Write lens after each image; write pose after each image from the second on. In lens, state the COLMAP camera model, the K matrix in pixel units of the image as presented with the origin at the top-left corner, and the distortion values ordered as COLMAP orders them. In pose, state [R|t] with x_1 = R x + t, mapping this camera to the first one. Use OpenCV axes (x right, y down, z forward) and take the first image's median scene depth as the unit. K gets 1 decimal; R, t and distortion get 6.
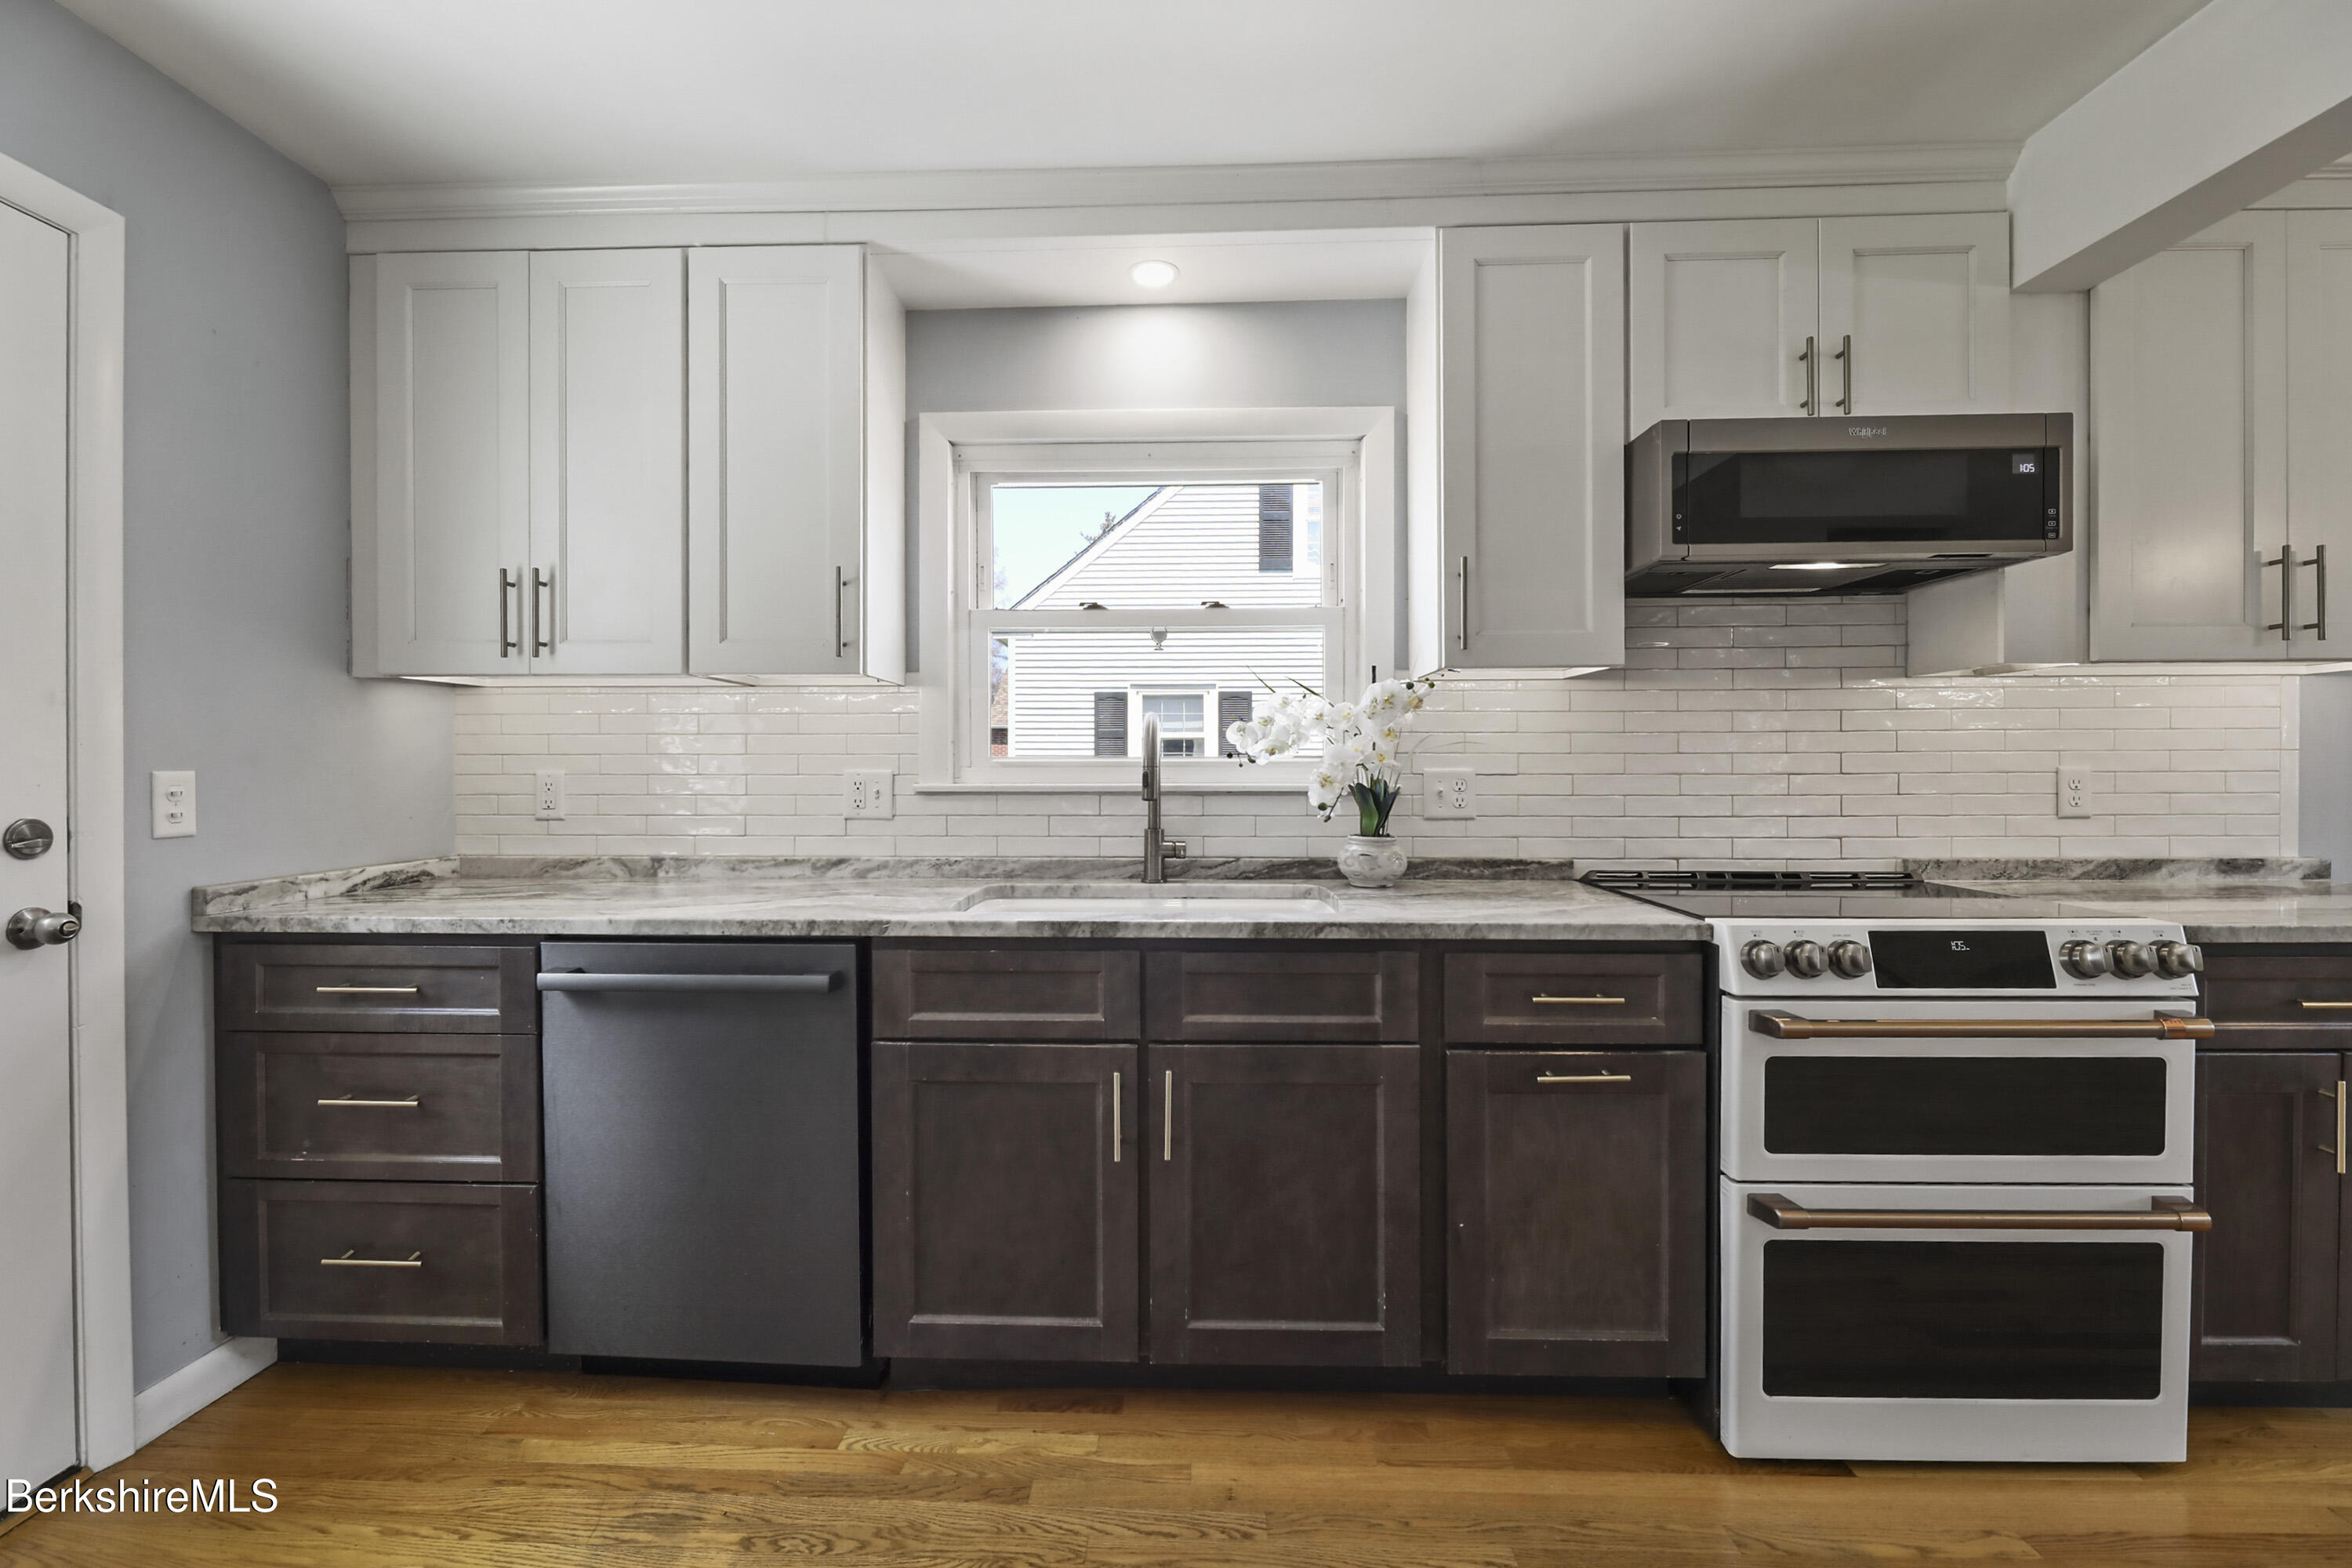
lens RADIAL K [[958.0, 0, 1141.6], [0, 958.0, 780.9], [0, 0, 1]] dist [0.000429, -0.002769]
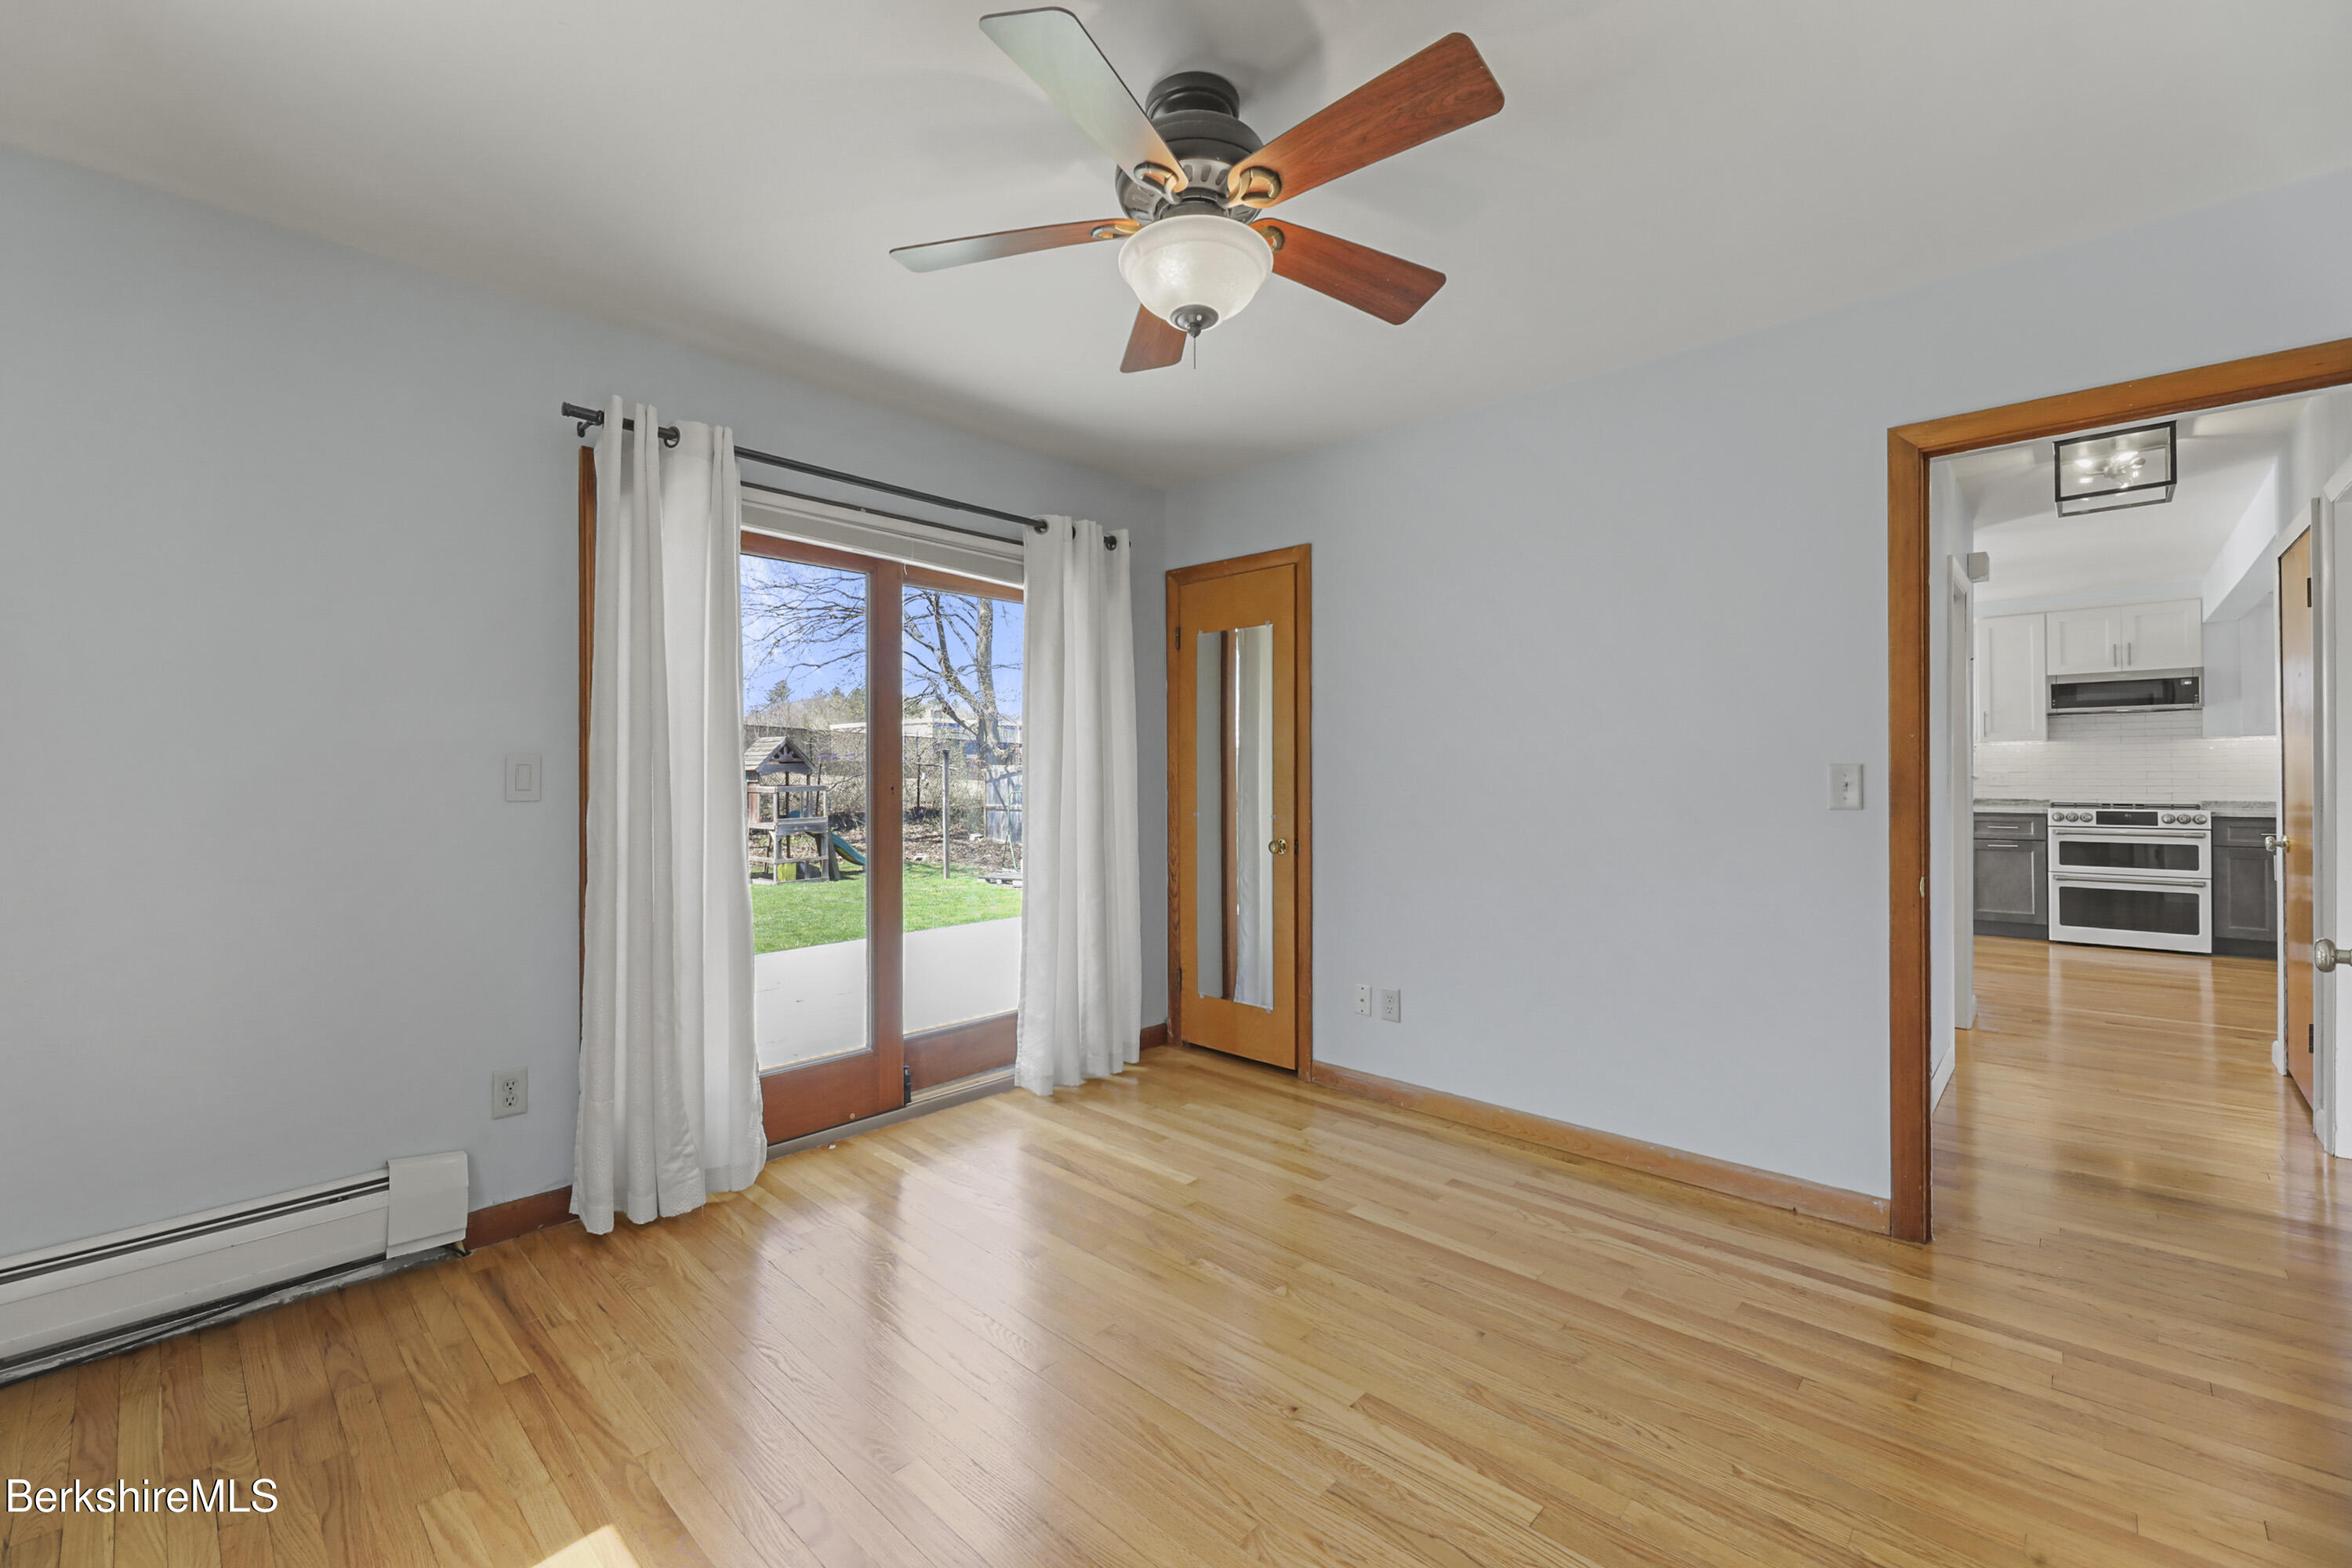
lens RADIAL K [[958.0, 0, 1173.8], [0, 958.0, 773.4], [0, 0, 1]] dist [0.000429, -0.002769]
pose [[0.757834, 0.001873, -0.652444, 0.407740], [-0.006743, 0.999965, -0.004961, 0.042206], [0.652412, 0.008159, 0.757820, -4.121145]]
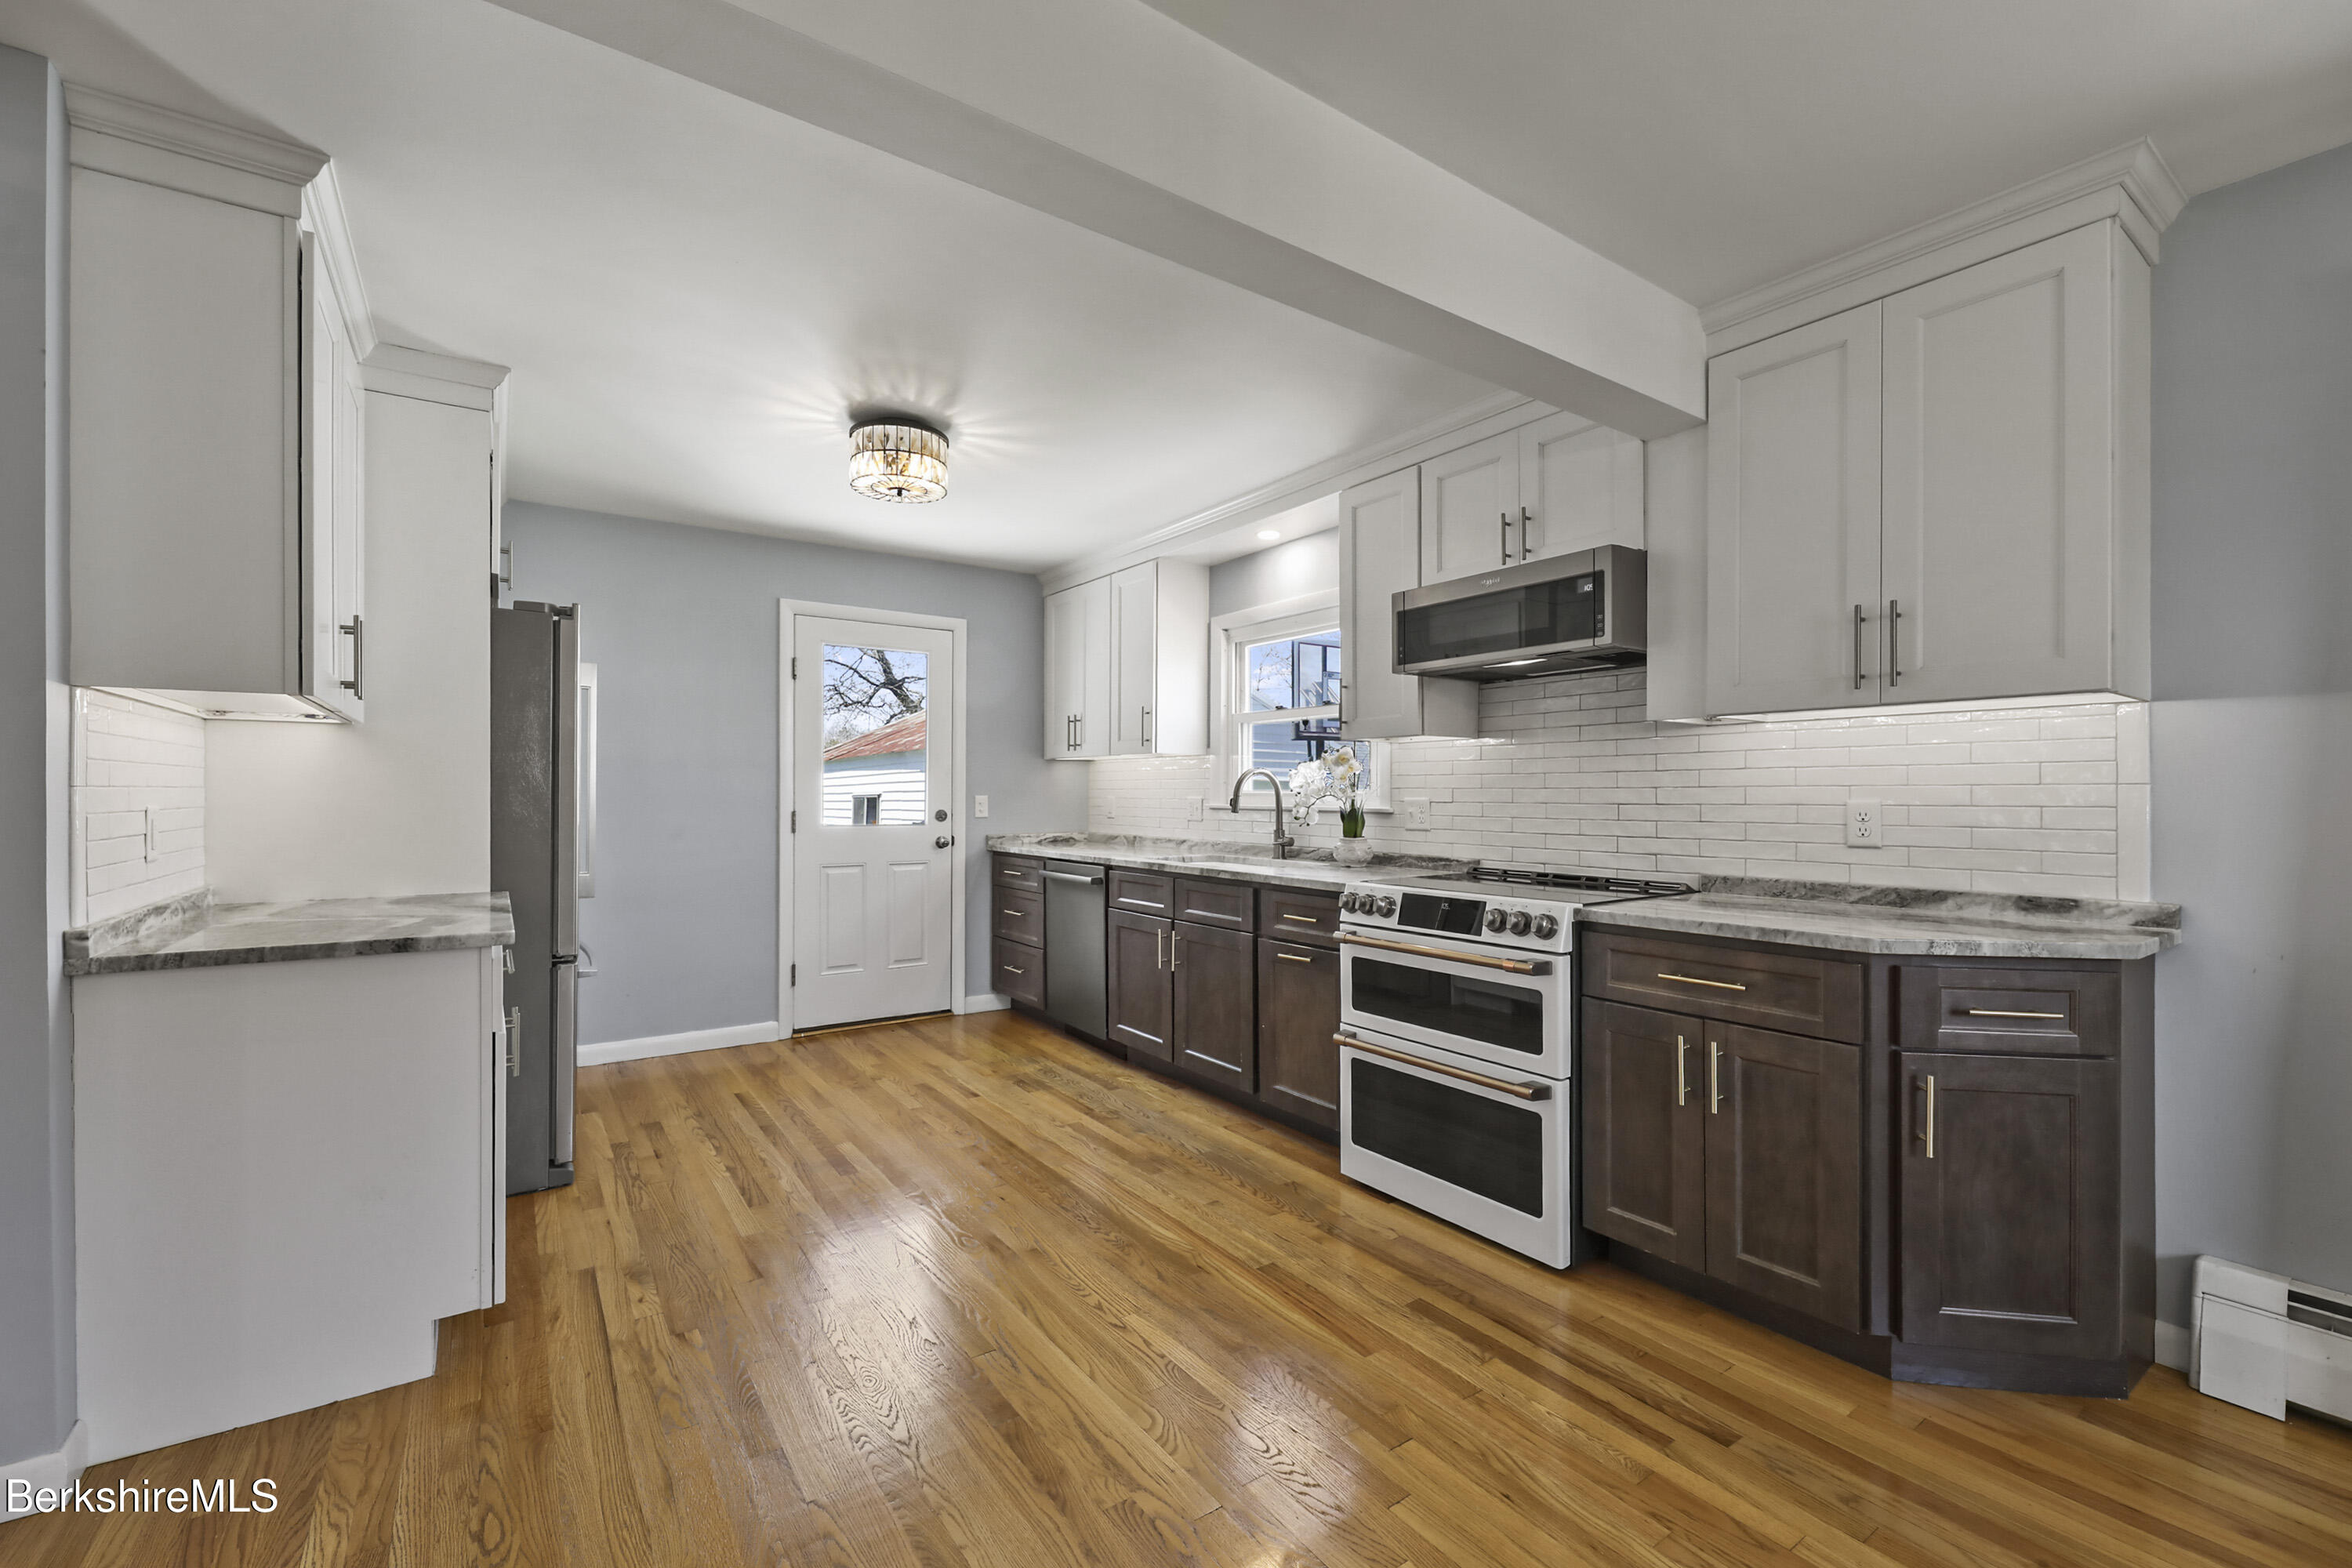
lens RADIAL K [[958.0, 0, 1172.3], [0, 958.0, 800.5], [0, 0, 1]] dist [0.000429, -0.002769]
pose [[0.608440, 0.008776, -0.793551, 1.716325], [-0.015990, 0.999871, -0.001203, -0.000944], [0.793439, 0.013421, 0.608502, -0.354422]]
